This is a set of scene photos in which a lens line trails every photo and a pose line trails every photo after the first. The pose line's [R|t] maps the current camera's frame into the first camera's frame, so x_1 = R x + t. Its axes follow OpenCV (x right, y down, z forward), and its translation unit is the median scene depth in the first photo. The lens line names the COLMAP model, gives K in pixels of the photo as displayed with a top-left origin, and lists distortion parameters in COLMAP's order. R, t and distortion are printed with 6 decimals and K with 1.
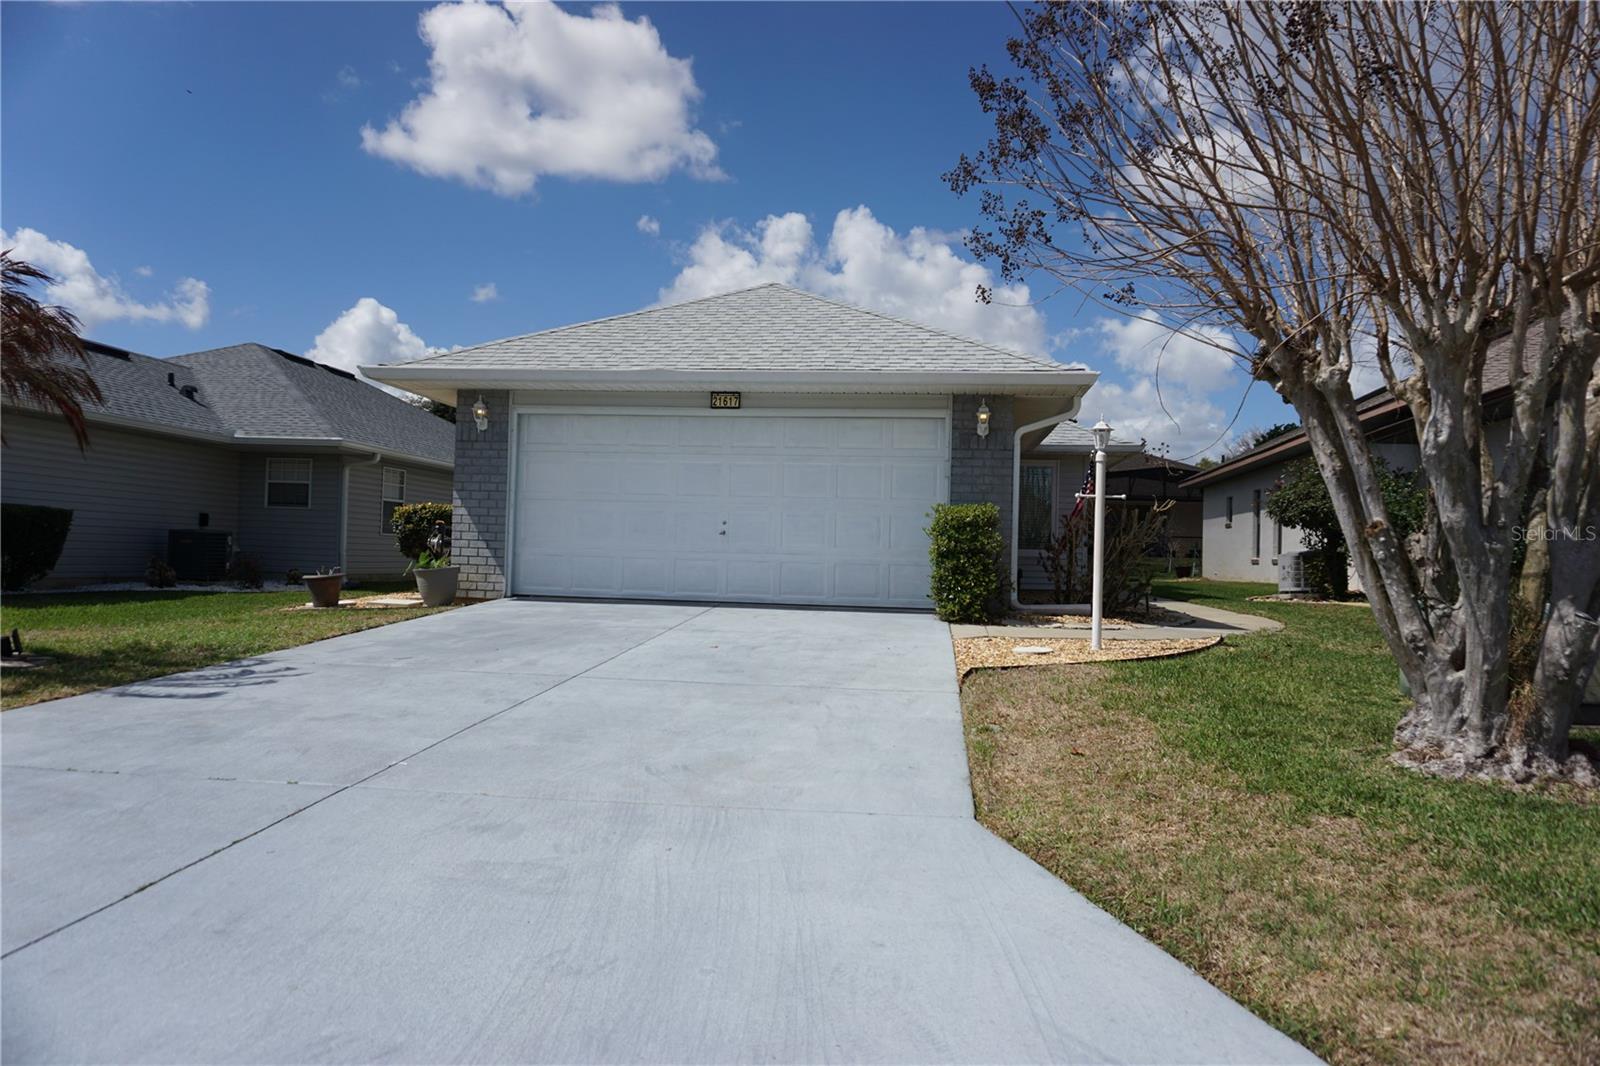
lens RADIAL K [[1065.0, 0, 797.6], [0, 1065.0, 536.9], [0, 0, 1]] dist [-0.044707, 0.034015]
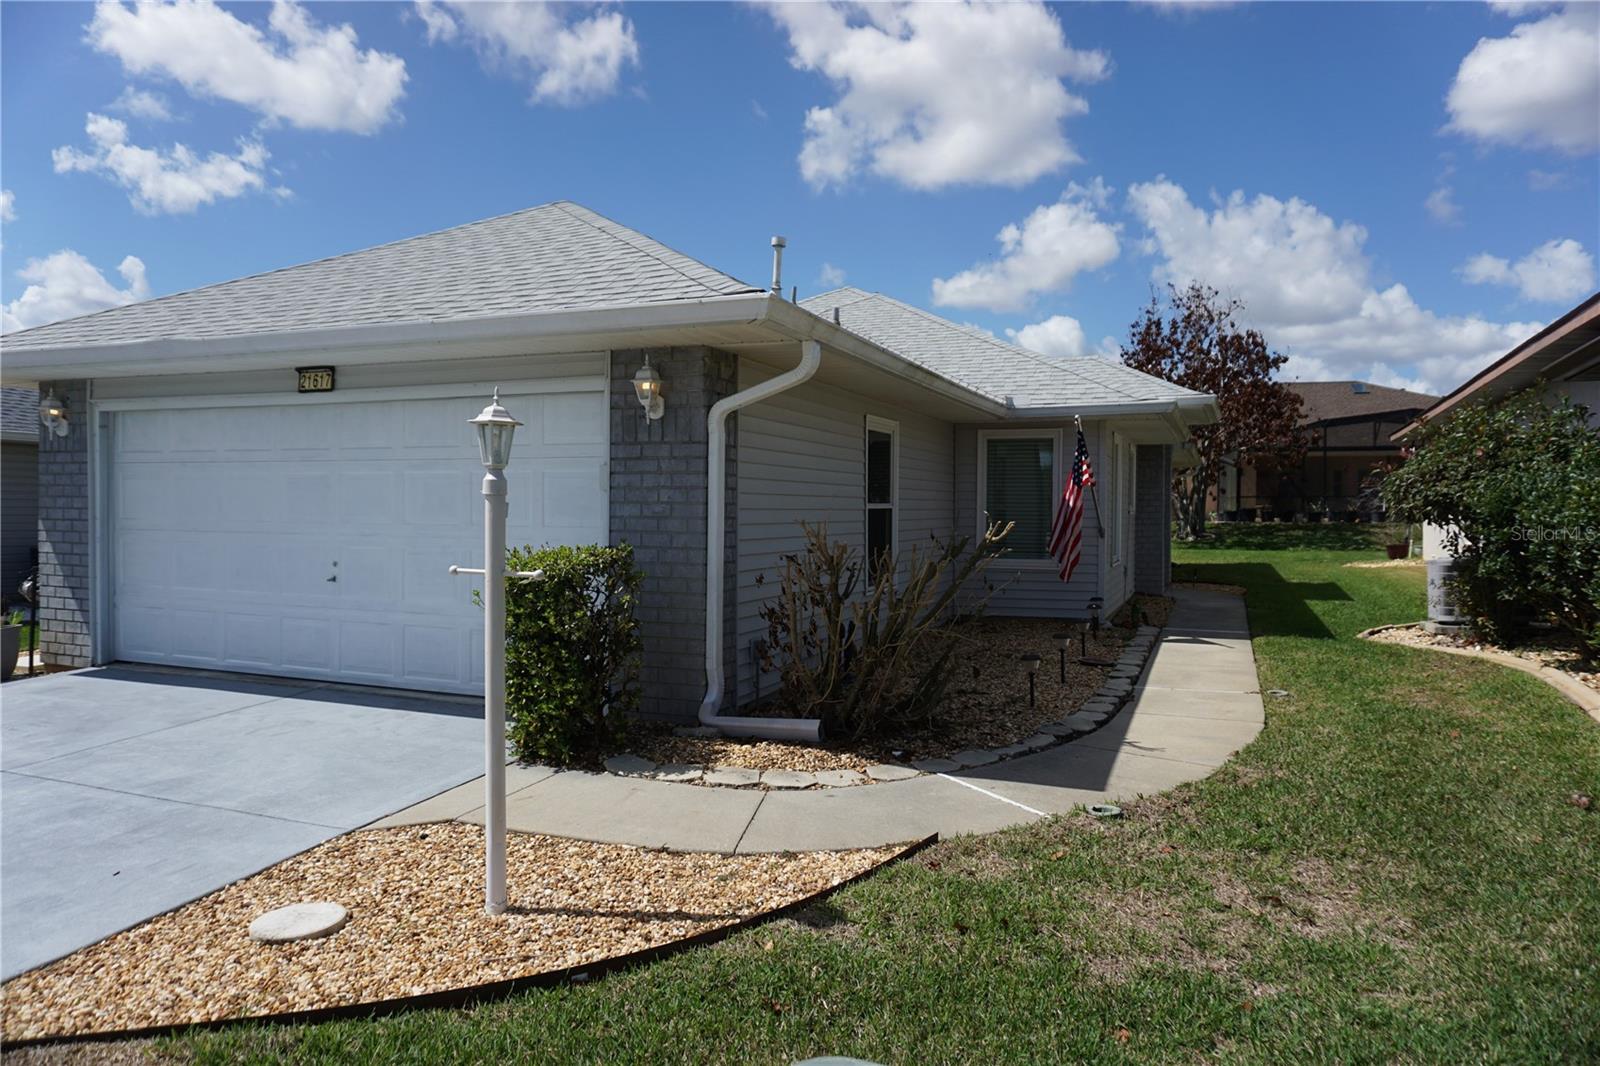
lens RADIAL K [[1065.0, 0, 797.6], [0, 1065.0, 536.9], [0, 0, 1]] dist [-0.044707, 0.034015]
pose [[0.969814, -0.011633, -0.243570, 0.369783], [0.020438, 0.999225, 0.033653, -0.045966], [0.242989, -0.037615, 0.969299, 0.424787]]
